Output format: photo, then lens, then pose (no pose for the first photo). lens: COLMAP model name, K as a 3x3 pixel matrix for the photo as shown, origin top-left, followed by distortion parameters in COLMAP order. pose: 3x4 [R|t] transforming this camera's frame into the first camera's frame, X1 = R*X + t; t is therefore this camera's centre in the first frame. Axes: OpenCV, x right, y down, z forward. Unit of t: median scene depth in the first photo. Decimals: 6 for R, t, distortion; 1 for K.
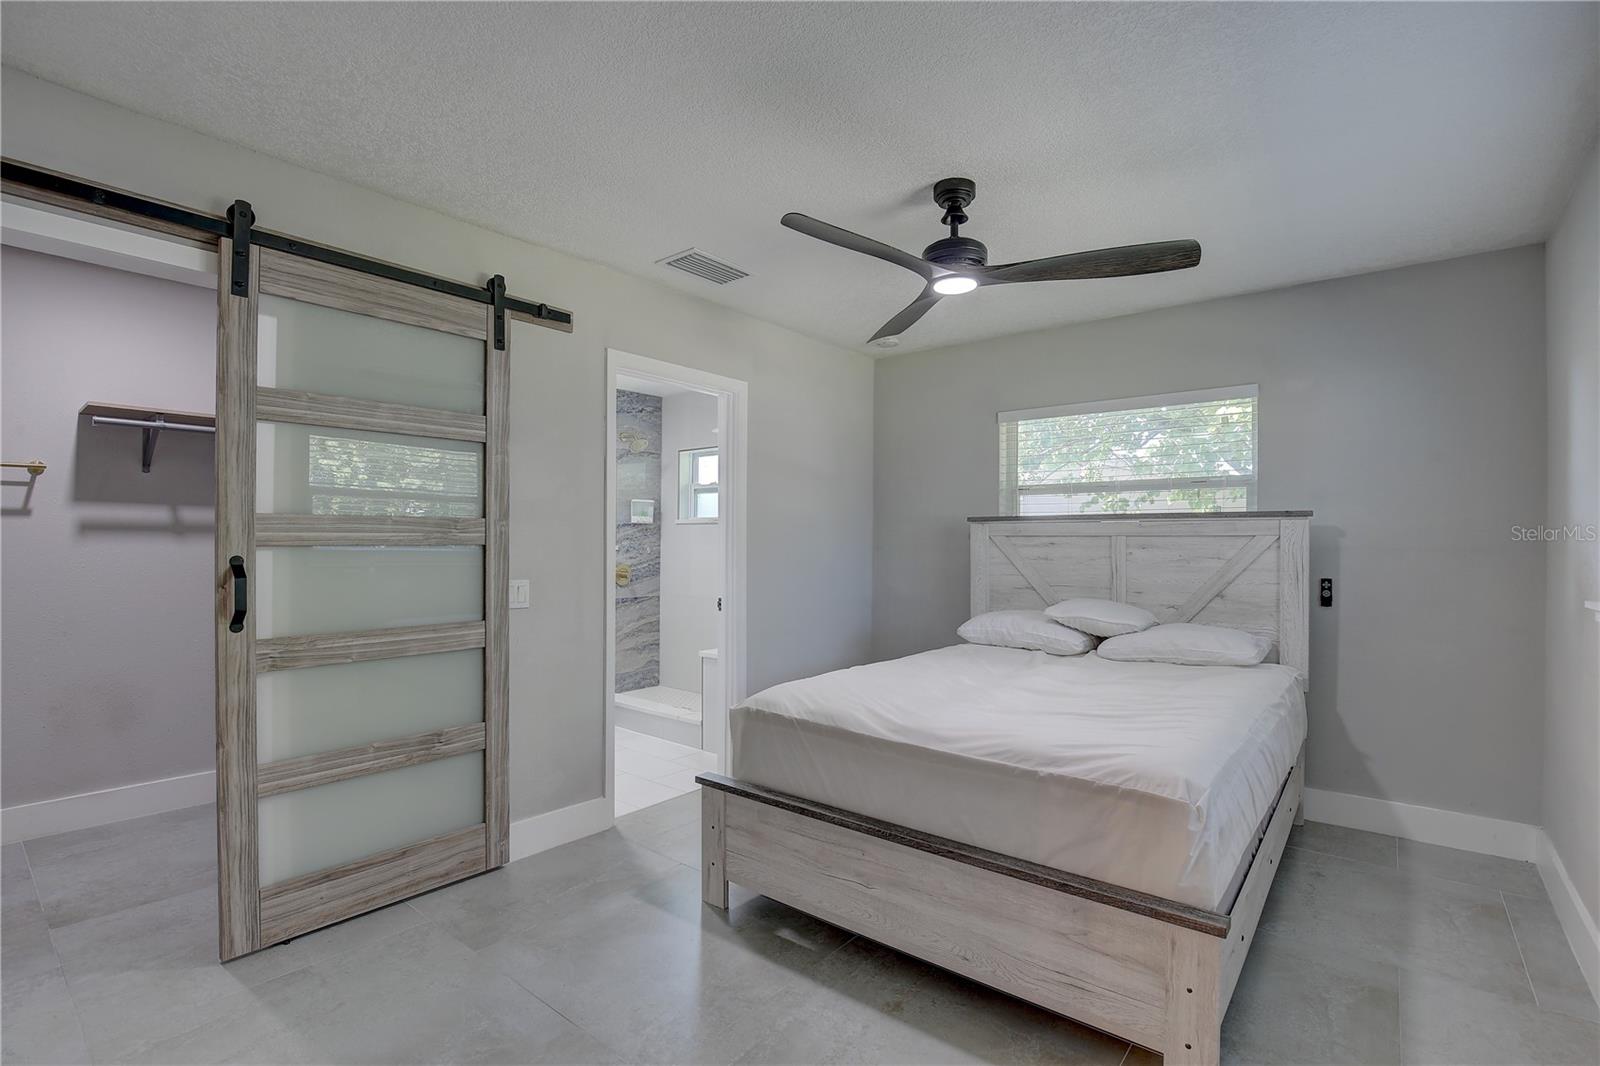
lens RADIAL K [[734.2, 0, 806.0], [0, 734.2, 540.5], [0, 0, 1]] dist [-0.035713, 0.004369]
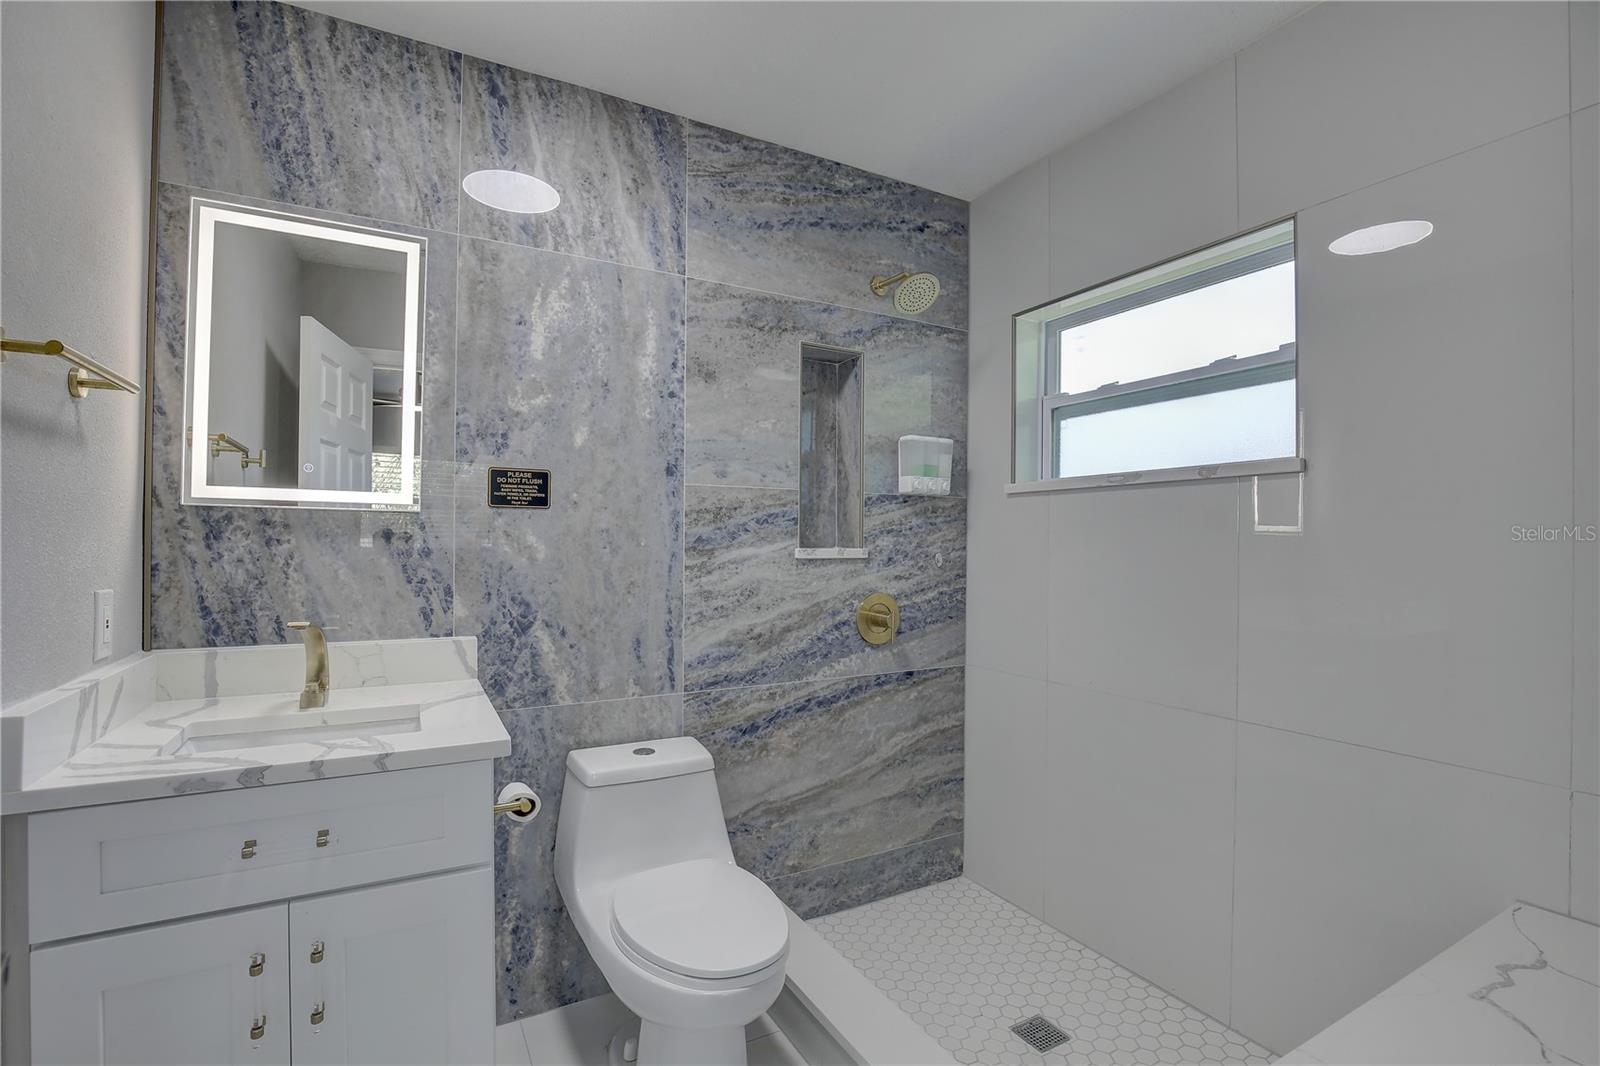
lens RADIAL K [[734.2, 0, 812.9], [0, 734.2, 547.1], [0, 0, 1]] dist [-0.035713, 0.004369]
pose [[0.934150, 0.000499, -0.356879, -0.134109], [-0.000207, 1.000000, 0.000856, 0.005996], [0.356880, -0.000726, 0.934150, 0.588491]]
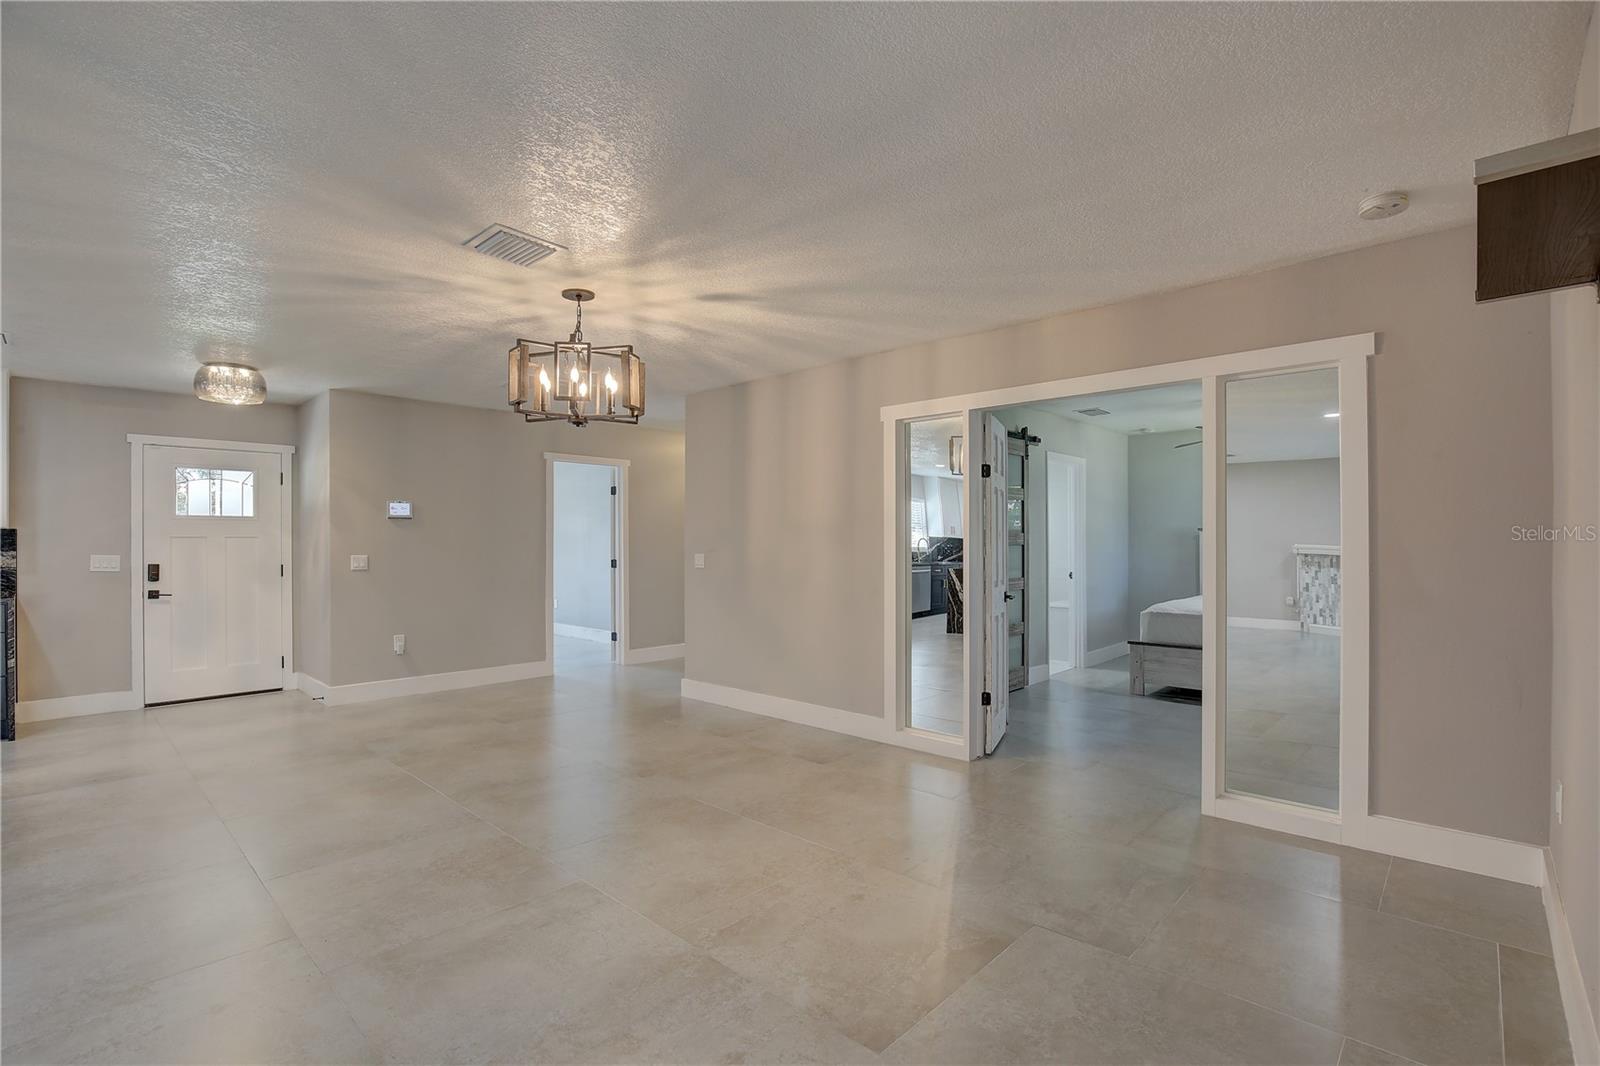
lens RADIAL K [[734.2, 0, 808.5], [0, 734.2, 539.4], [0, 0, 1]] dist [-0.035713, 0.004369]
pose [[0.997739, -0.006185, -0.066925, -0.439837], [0.005982, 0.999977, -0.003241, -0.003136], [0.066944, 0.002834, 0.997753, -0.616959]]
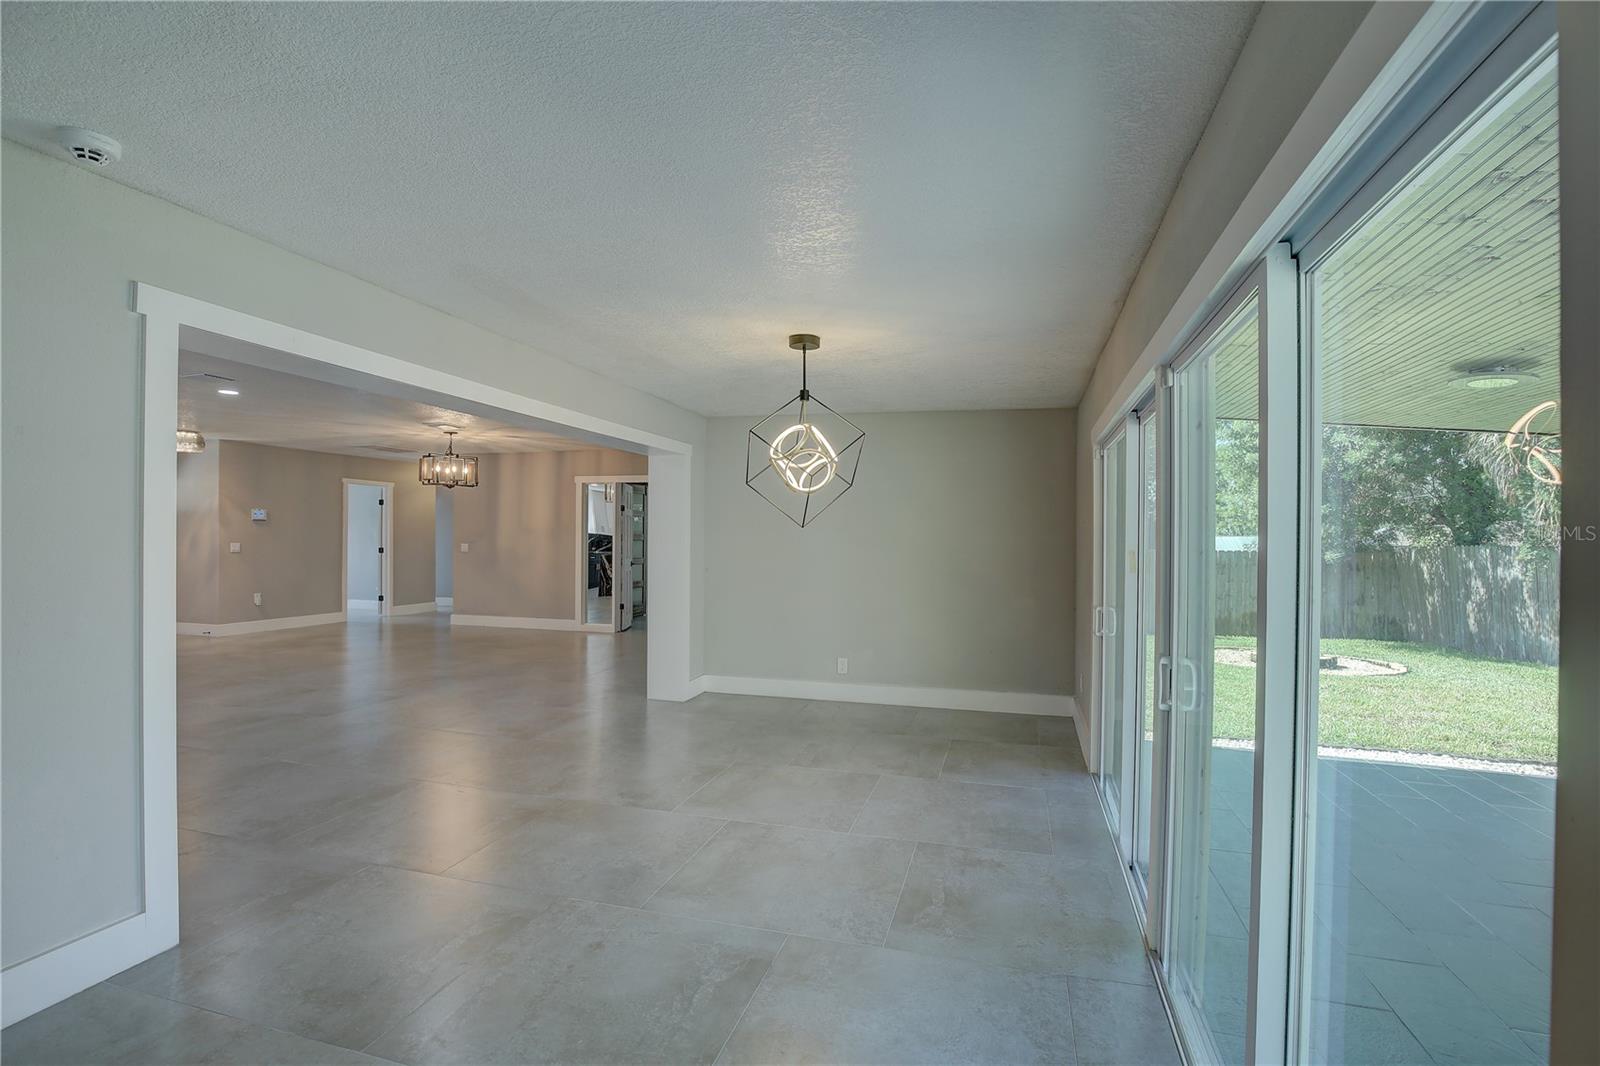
lens RADIAL K [[734.2, 0, 808.6], [0, 734.2, 542.1], [0, 0, 1]] dist [-0.035713, 0.004369]
pose [[0.918350, 0.002897, 0.395760, -0.583187], [-0.006131, 0.999957, 0.006906, -0.008599], [-0.395723, -0.008769, 0.918328, -1.575993]]
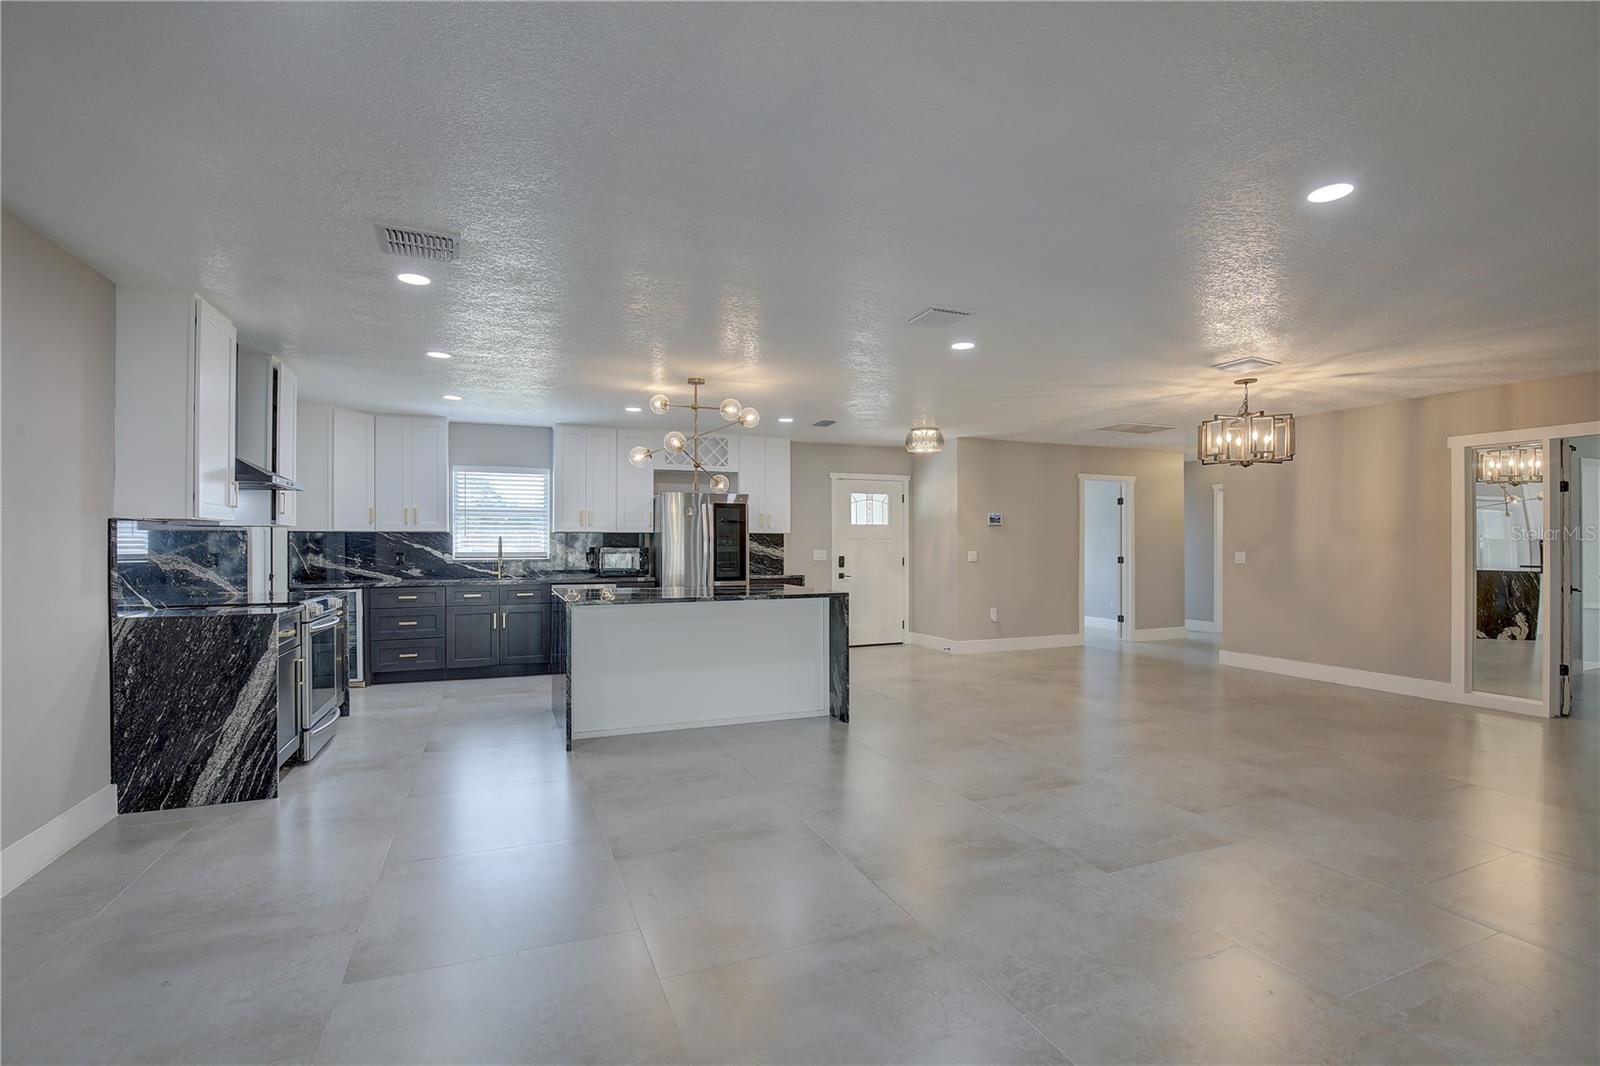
lens RADIAL K [[734.2, 0, 806.6], [0, 734.2, 538.6], [0, 0, 1]] dist [-0.035713, 0.004369]
pose [[0.882557, -0.005423, -0.470174, -0.718842], [0.003244, 0.999980, -0.005446, -0.006602], [0.470195, 0.003281, 0.882557, -1.078270]]
